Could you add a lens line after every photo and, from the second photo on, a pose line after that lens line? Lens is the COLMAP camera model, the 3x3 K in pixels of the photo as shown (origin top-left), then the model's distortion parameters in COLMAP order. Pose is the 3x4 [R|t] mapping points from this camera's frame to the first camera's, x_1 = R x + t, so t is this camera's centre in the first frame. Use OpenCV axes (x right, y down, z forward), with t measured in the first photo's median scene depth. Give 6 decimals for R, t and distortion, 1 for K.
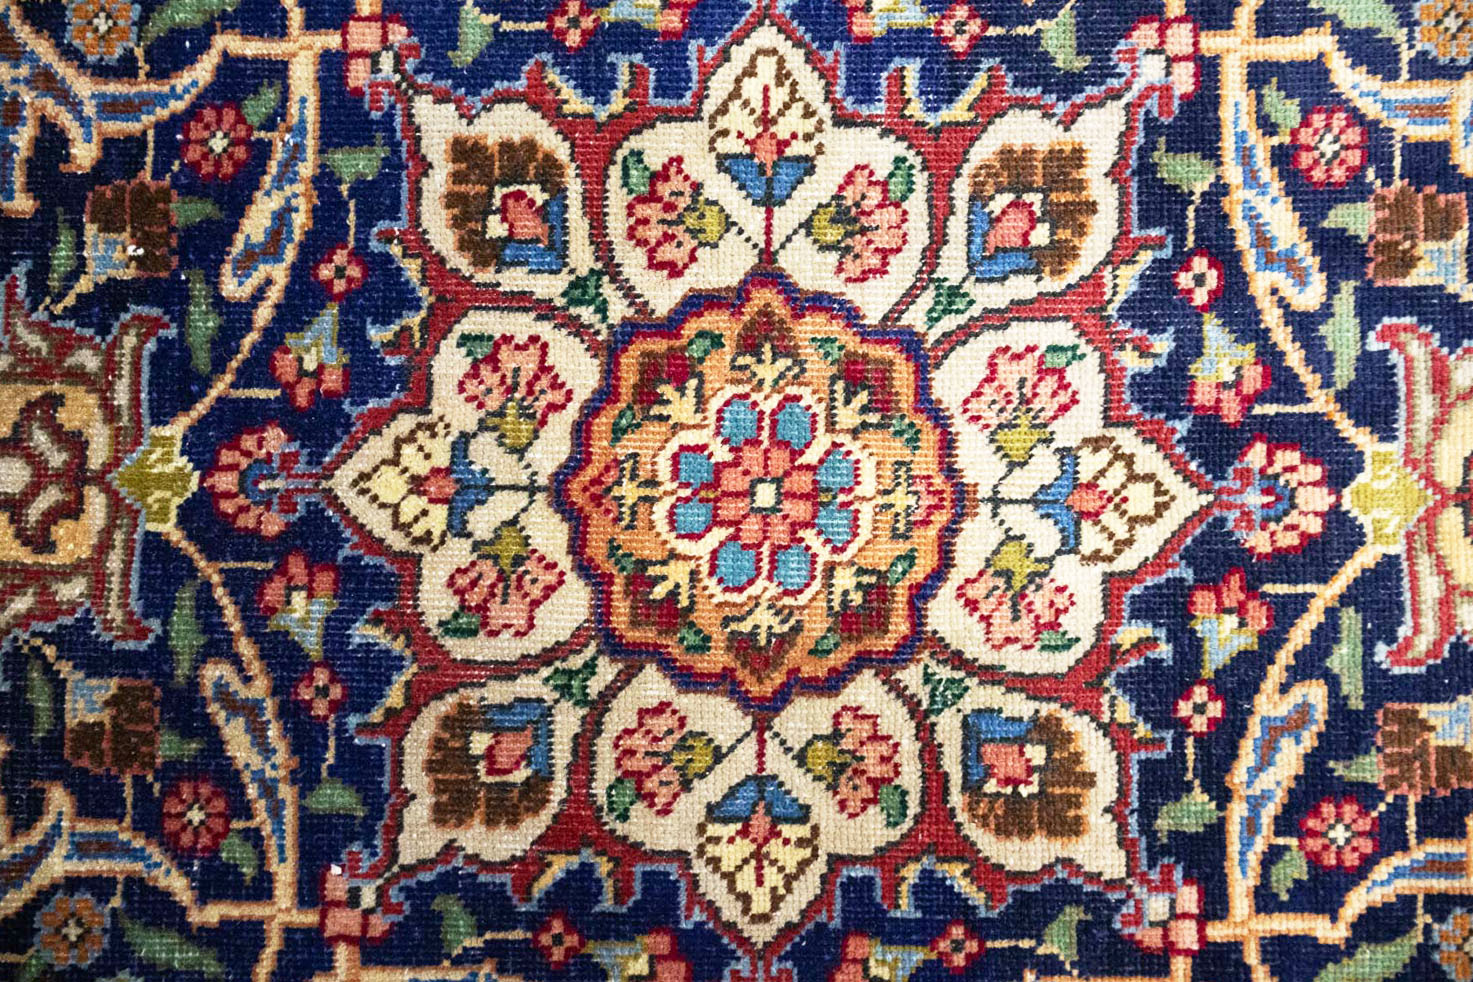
lens RADIAL K [[1219.0, 0, 721.4], [0, 1219.0, 489.6], [0, 0, 1]] dist [-0.007962, 0.007697]
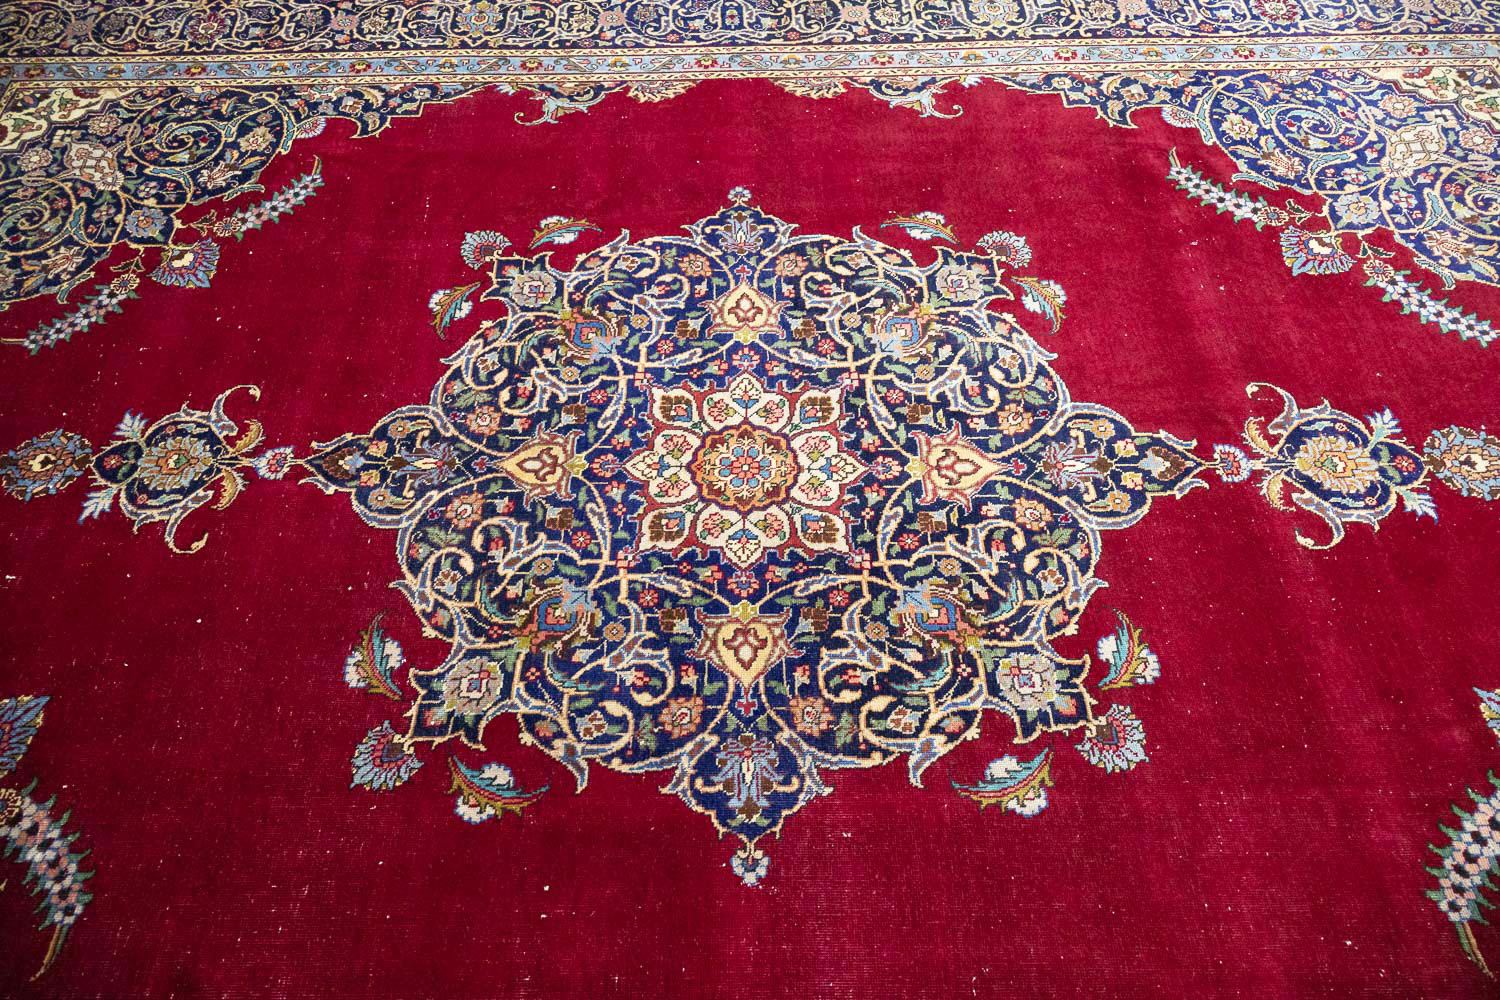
lens RADIAL K [[1241.4, 0, 734.7], [0, 1241.4, 498.6], [0, 0, 1]] dist [-0.007962, 0.007697]
pose [[0.999982, 0.004273, -0.004109, 0.019760], [-0.005878, 0.804608, -0.593777, 2.278730], [0.000769, 0.593791, 0.804619, -1.922731]]
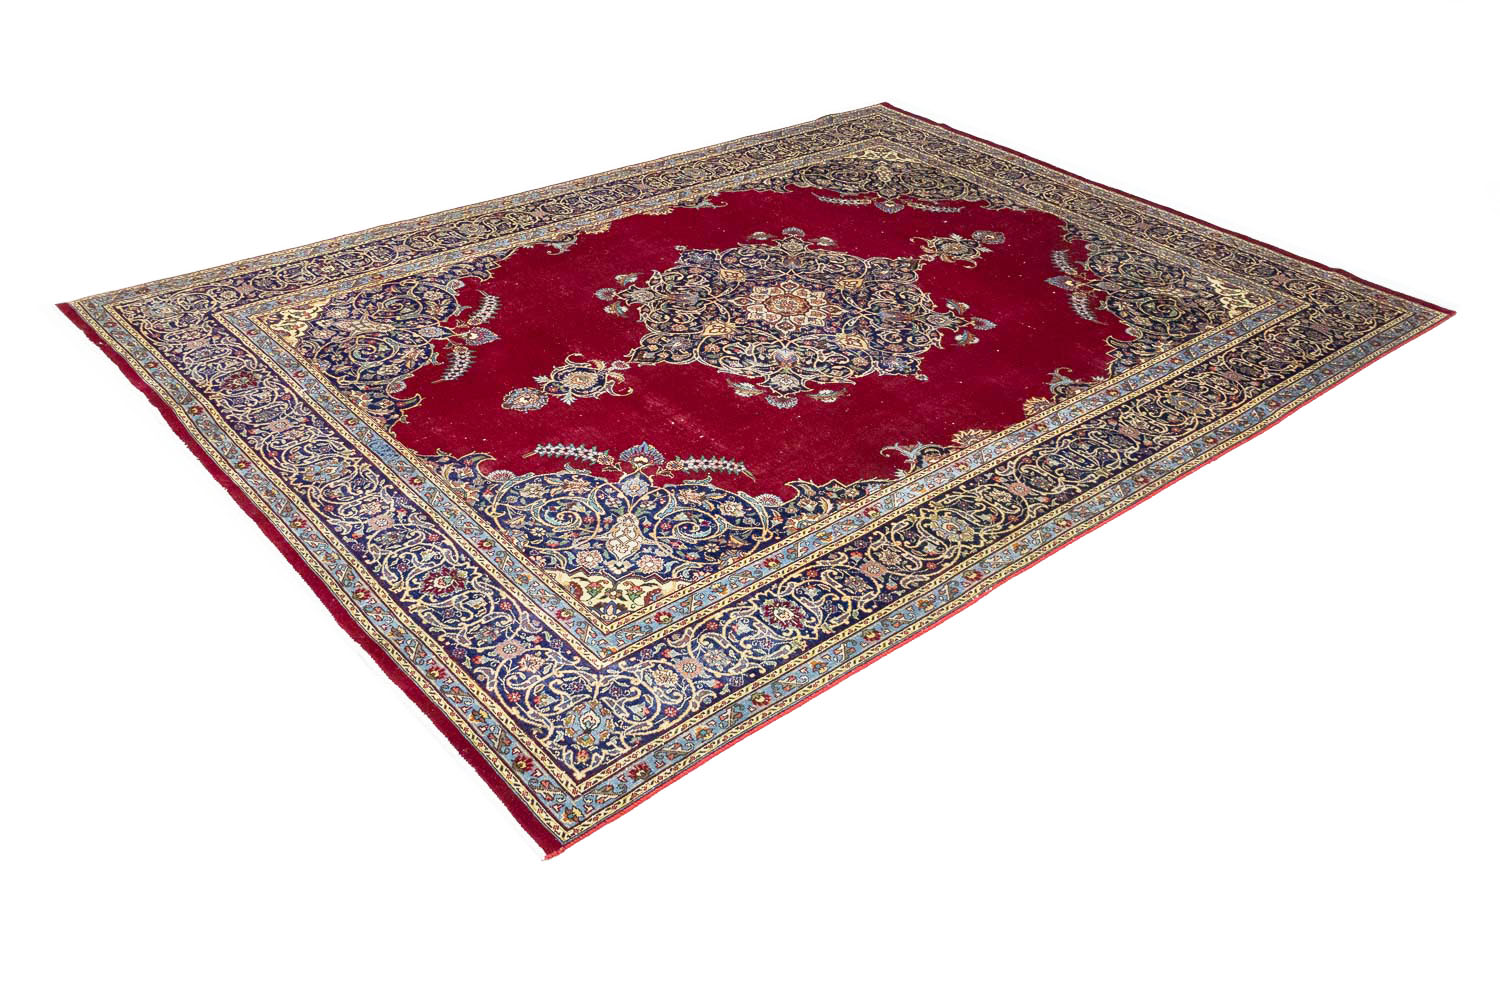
lens RADIAL K [[1241.4, 0, 734.7], [0, 1241.4, 498.6], [0, 0, 1]] dist [-0.007962, 0.007697]
pose [[-0.773140, 0.361432, -0.521174, 5.429887], [-0.634145, -0.426590, 0.644888, -6.052953], [0.010755, 0.829088, 0.559014, -2.801589]]
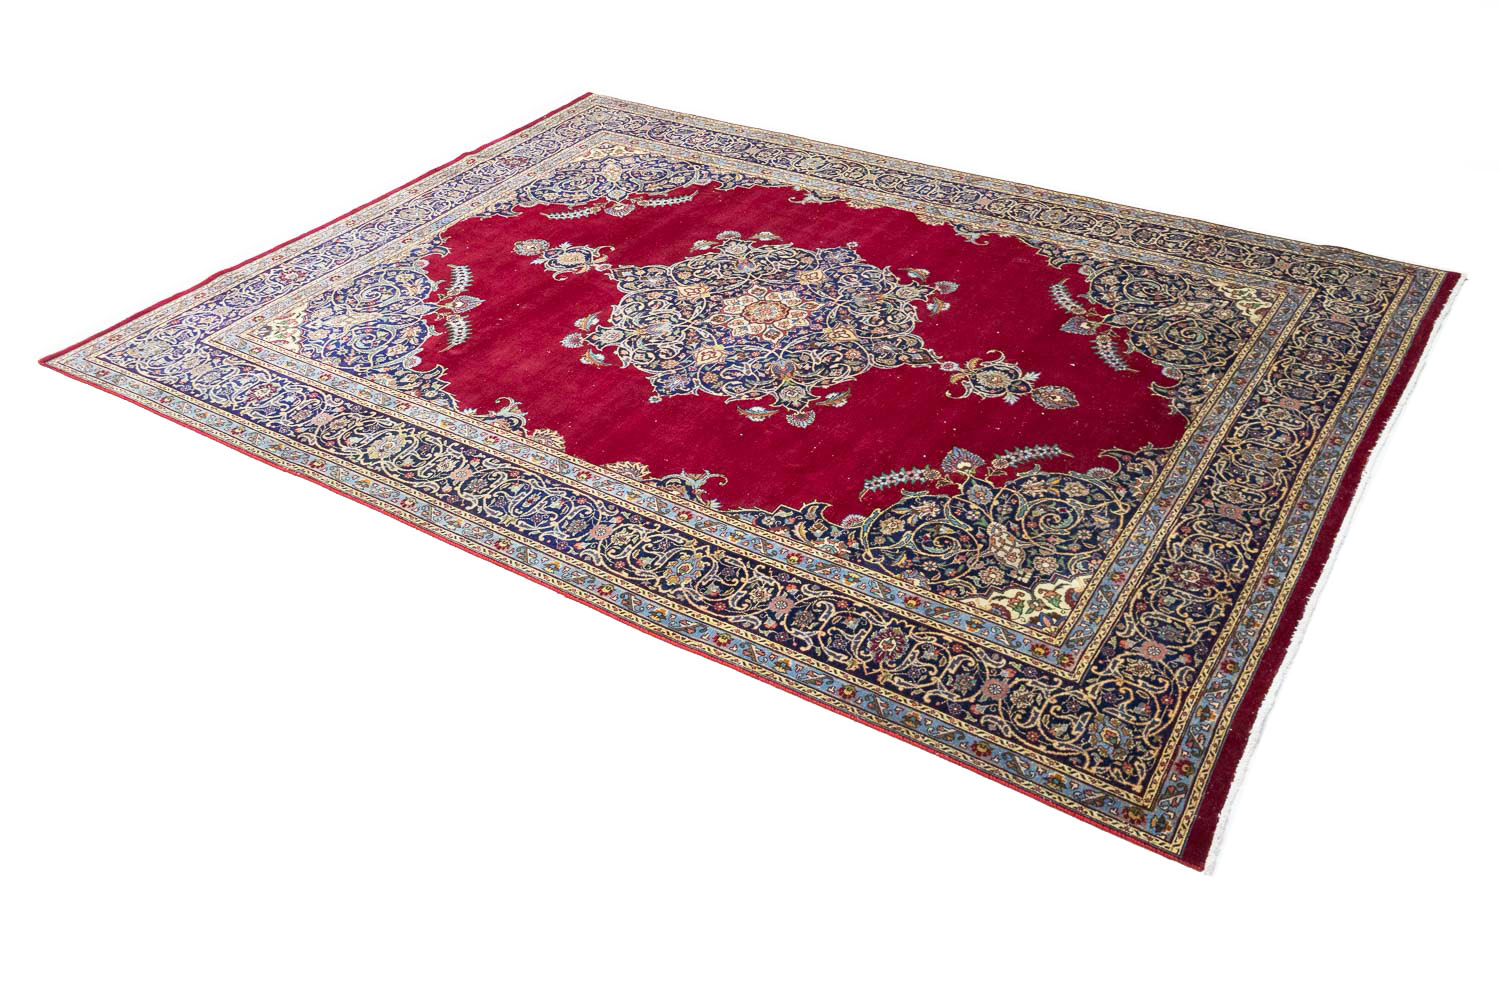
lens RADIAL K [[1241.4, 0, 734.7], [0, 1241.4, 498.6], [0, 0, 1]] dist [-0.007962, 0.007697]
pose [[-0.826951, -0.293912, 0.479342, -4.298293], [0.561375, -0.479791, 0.674284, -6.551247], [0.031803, 0.826690, 0.561758, -2.772576]]
